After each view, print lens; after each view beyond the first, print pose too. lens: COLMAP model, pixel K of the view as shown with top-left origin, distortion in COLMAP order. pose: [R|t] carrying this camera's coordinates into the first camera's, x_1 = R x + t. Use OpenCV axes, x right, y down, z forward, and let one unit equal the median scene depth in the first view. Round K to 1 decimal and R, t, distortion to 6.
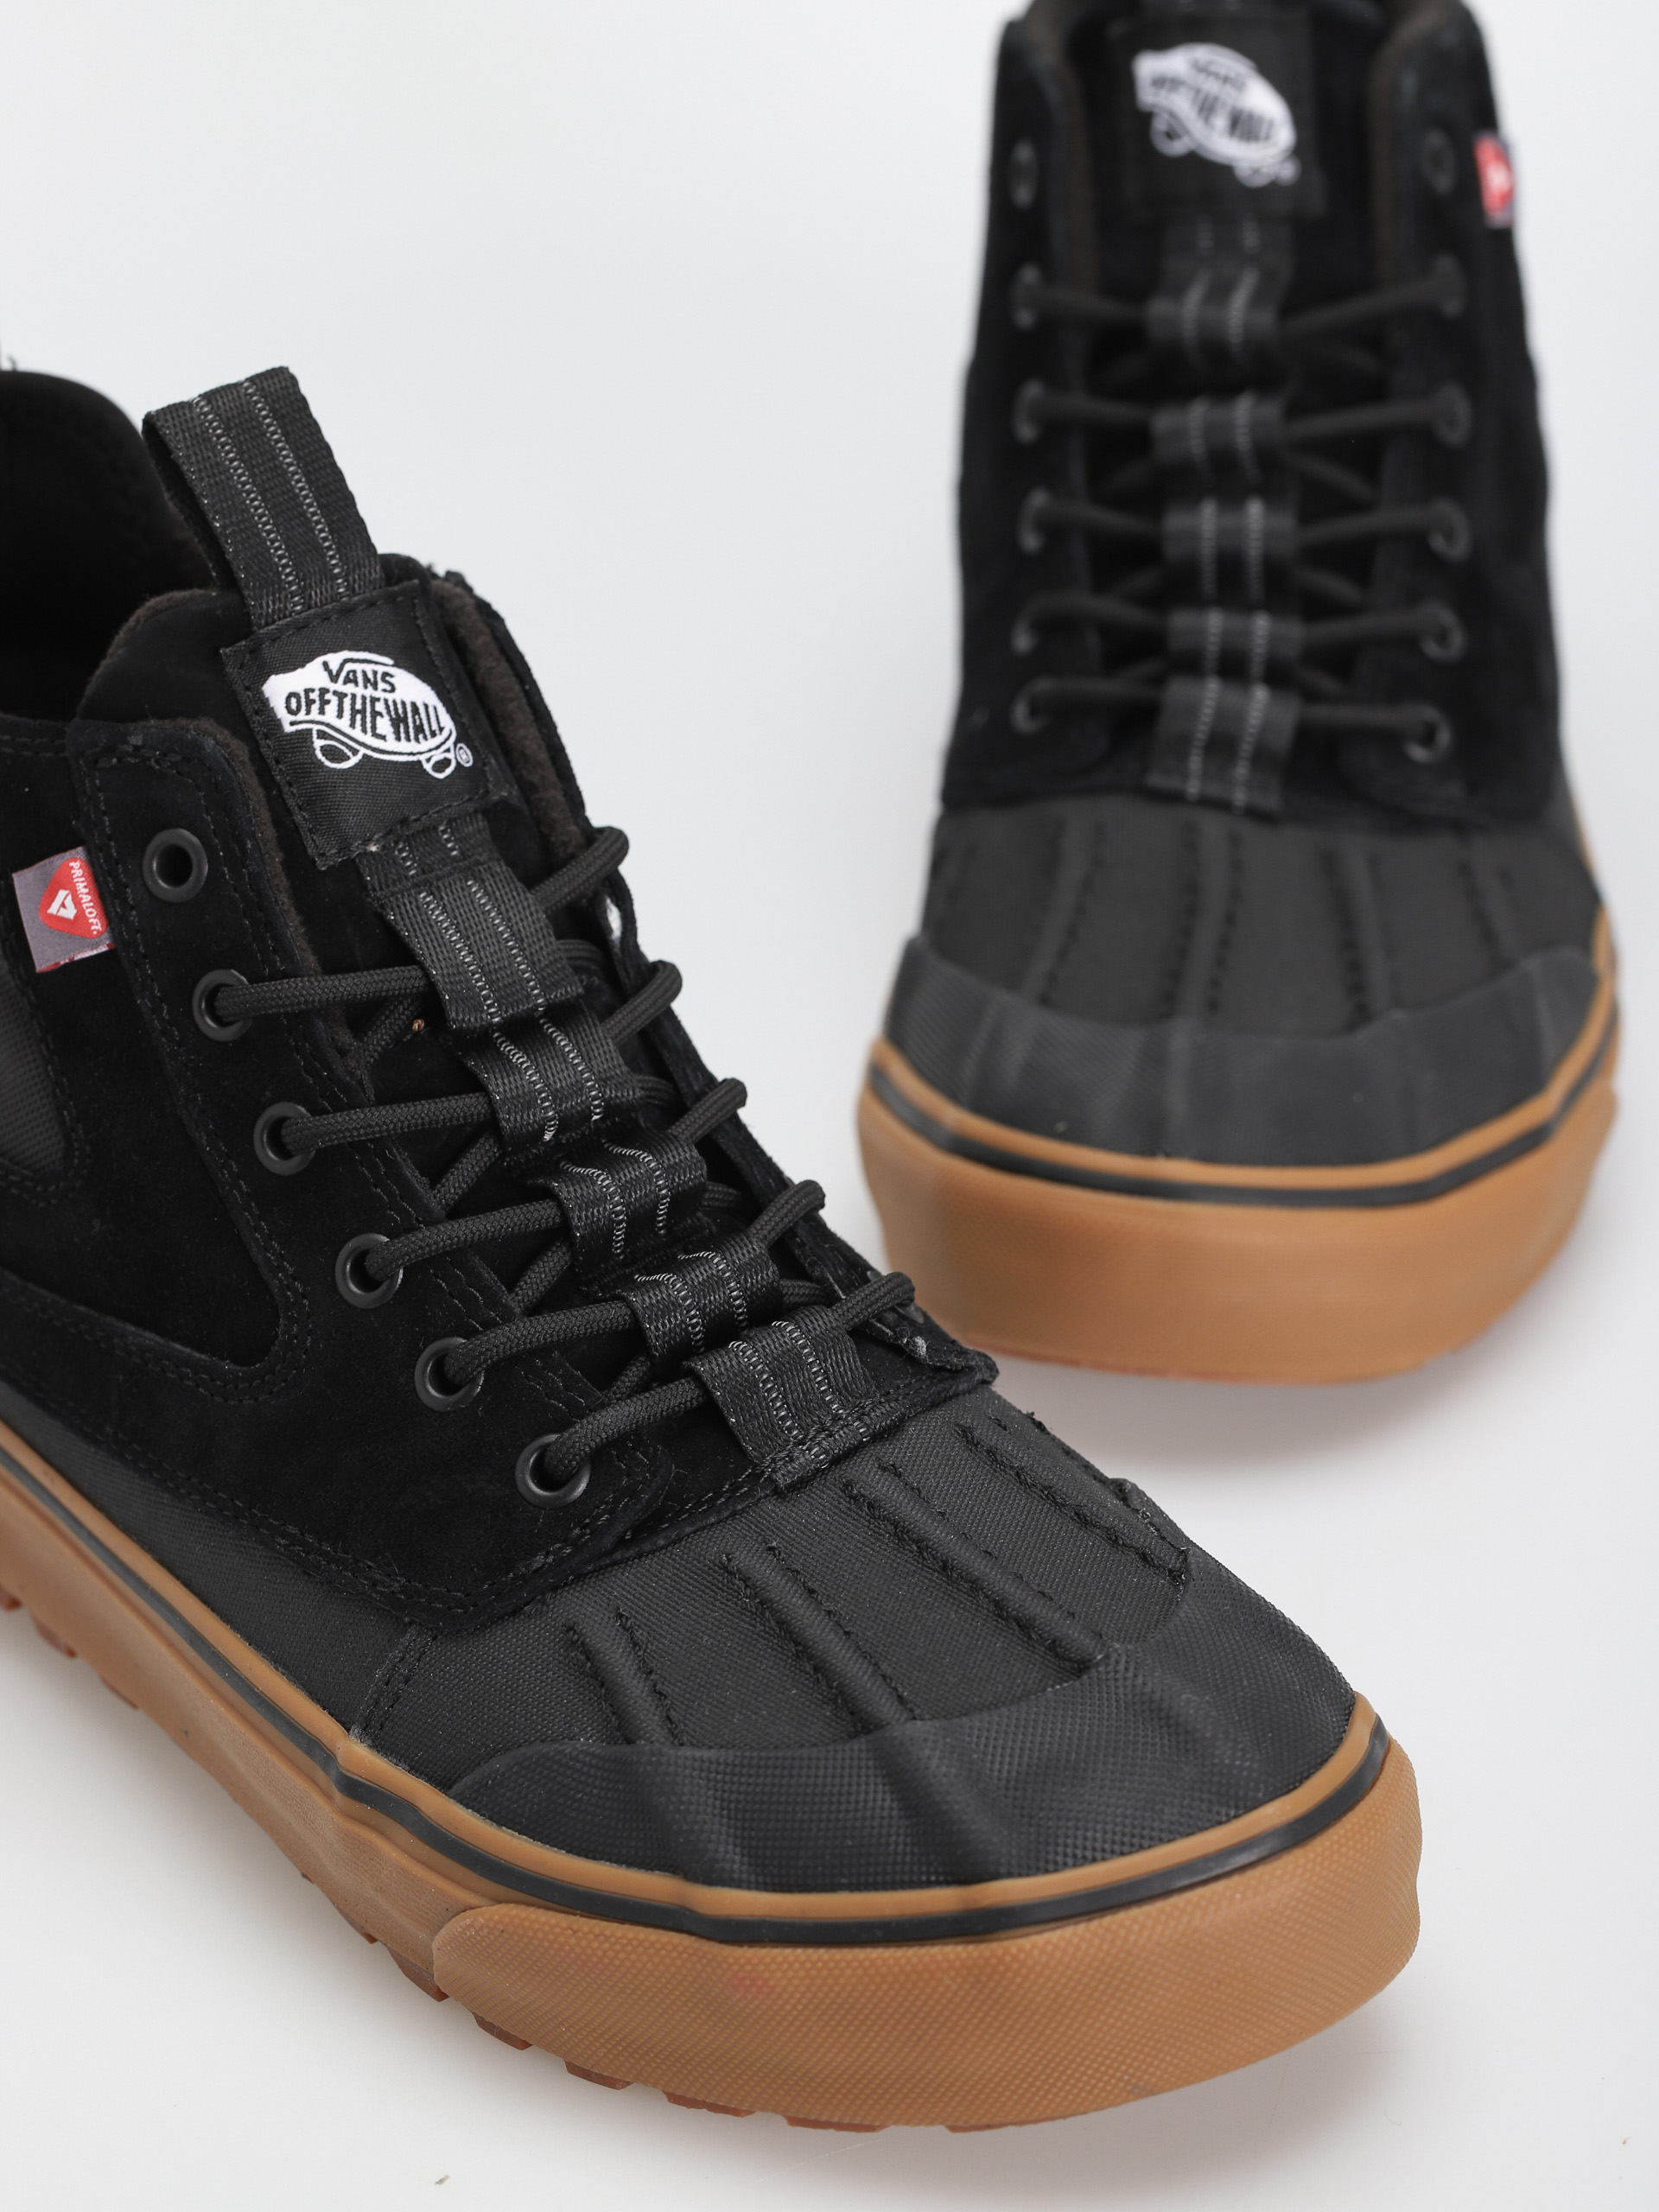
lens RADIAL K [[7890.1, 0, 812.7], [0, 7890.1, 1109.6], [0, 0, 1]] dist [0.177871, 0.000000]
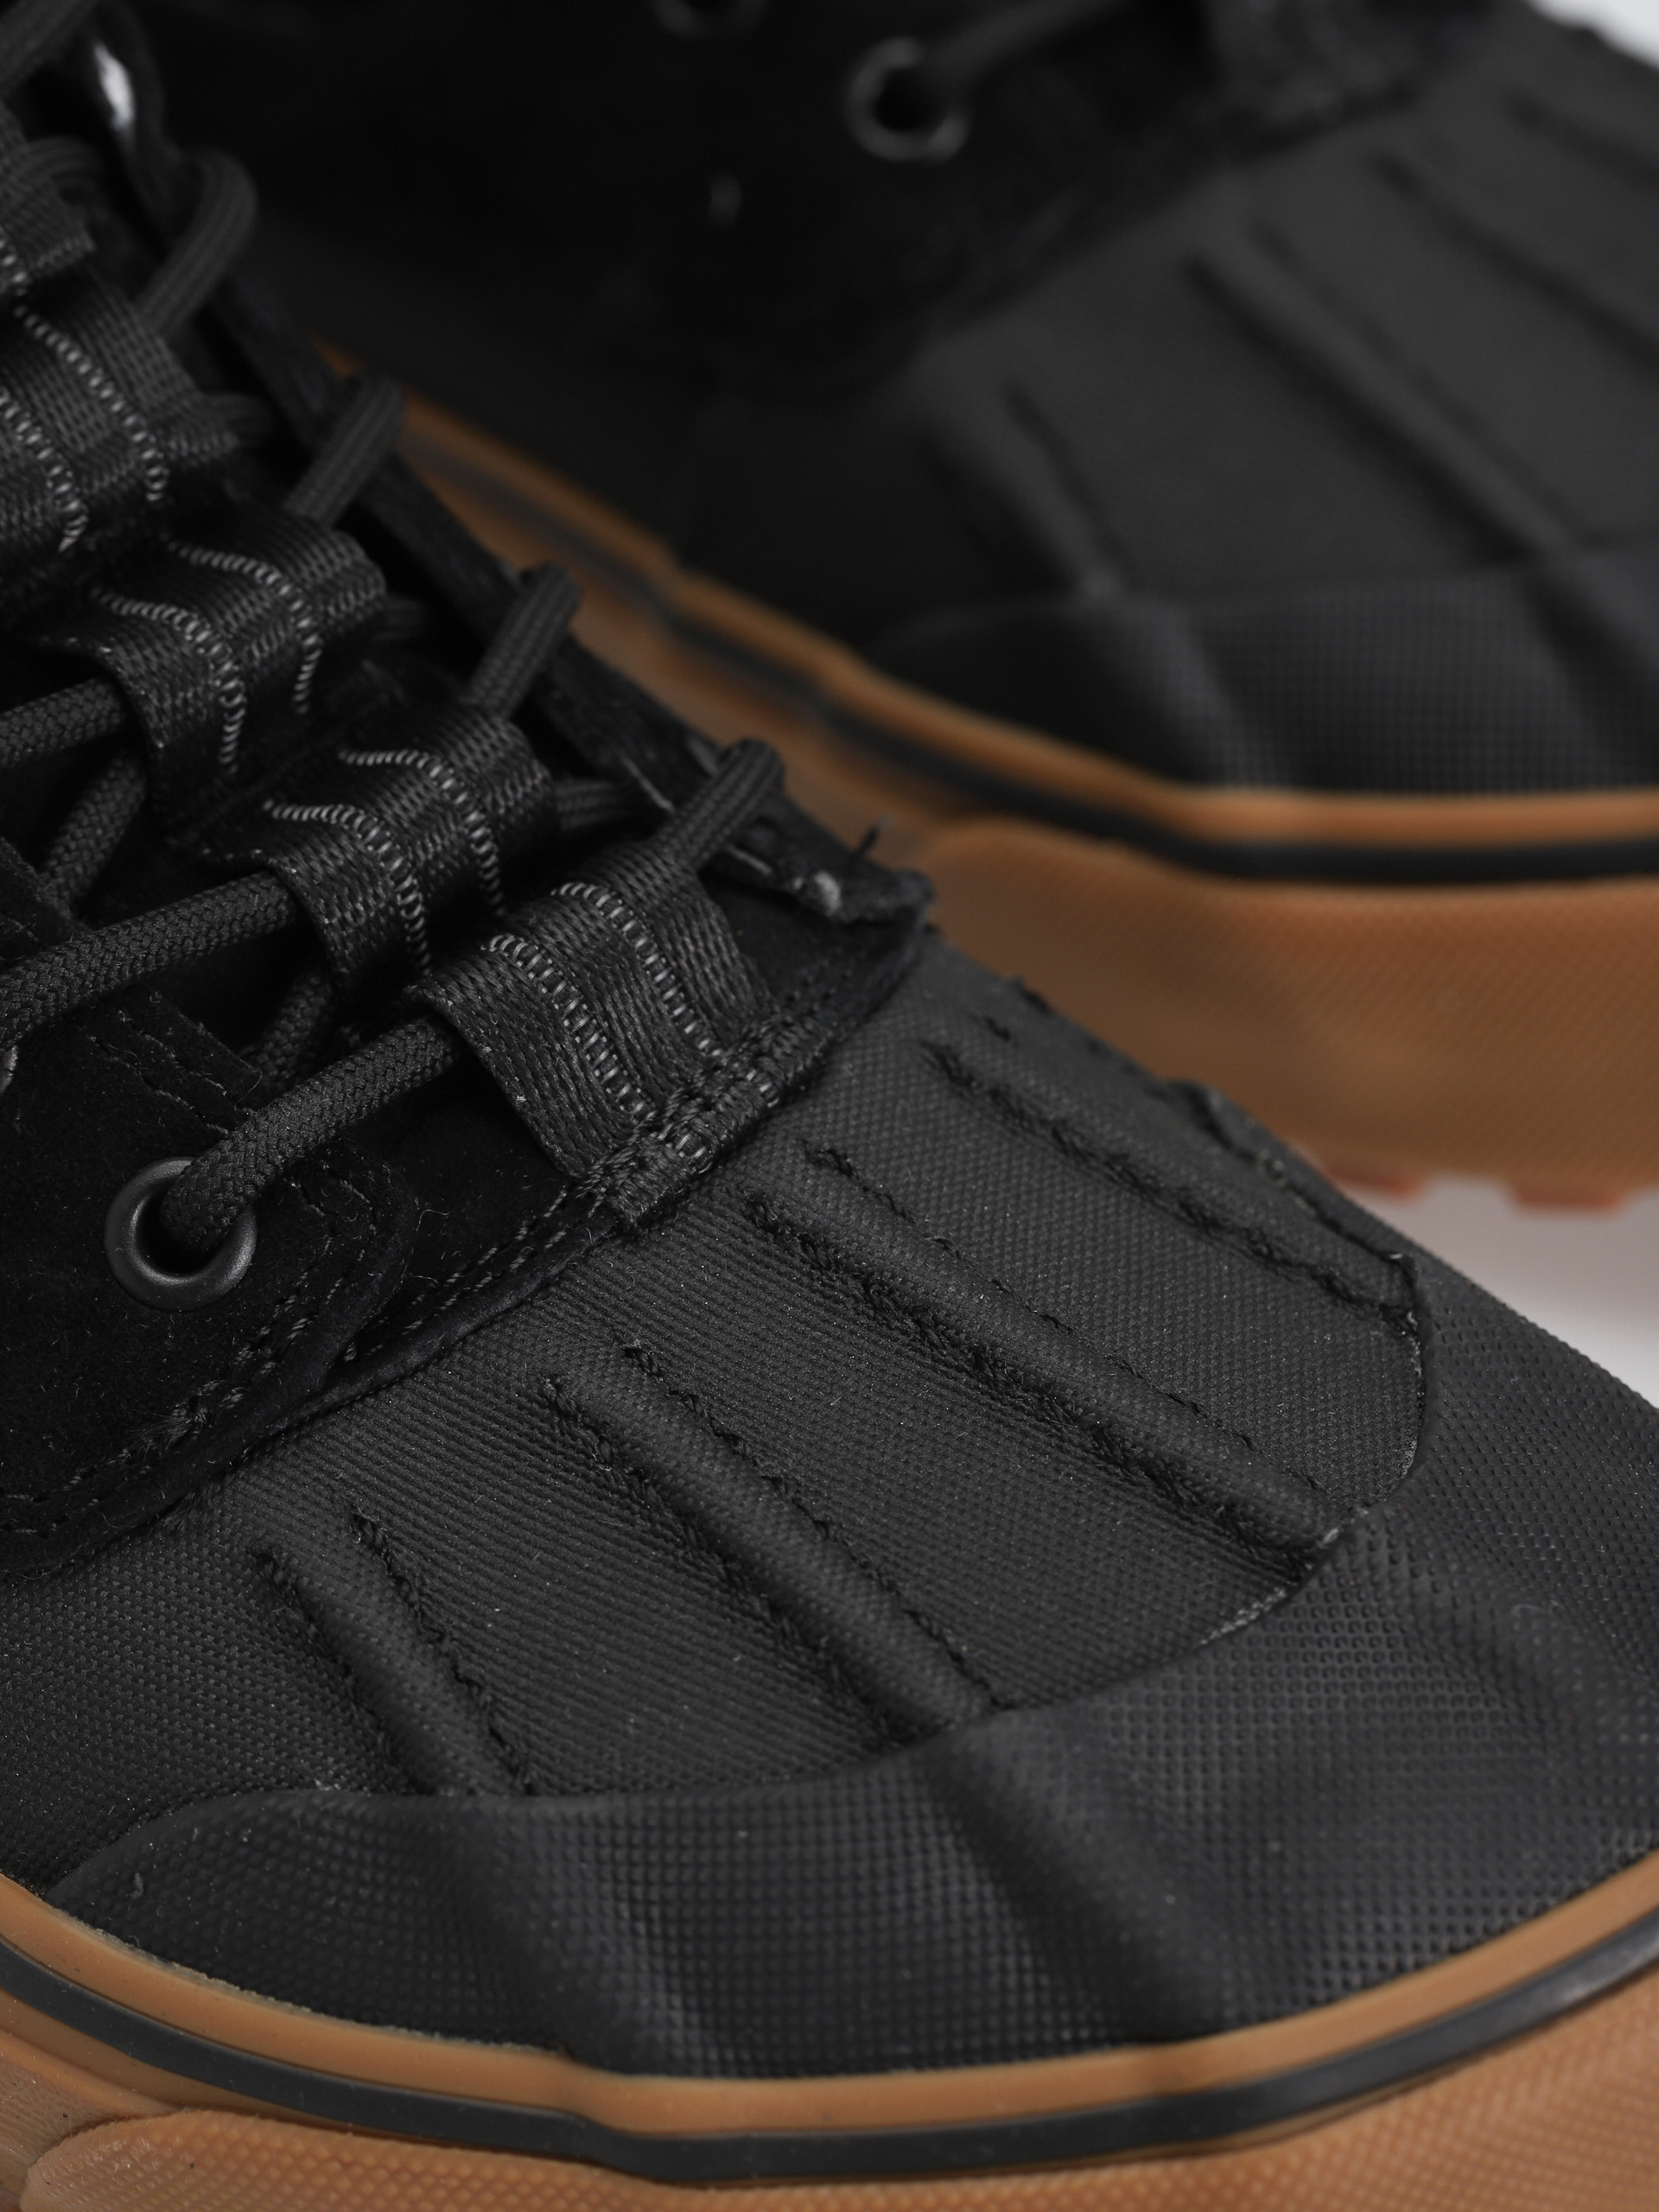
lens RADIAL K [[7890.1, 0, 843.8], [0, 7890.1, 1084.7], [0, 0, 1]] dist [0.177871, 0.000000]
pose [[0.981392, -0.100367, 0.163692, -0.074133], [0.070901, 0.981683, 0.176837, -0.051197], [-0.178443, -0.161940, 0.970533, 0.505225]]
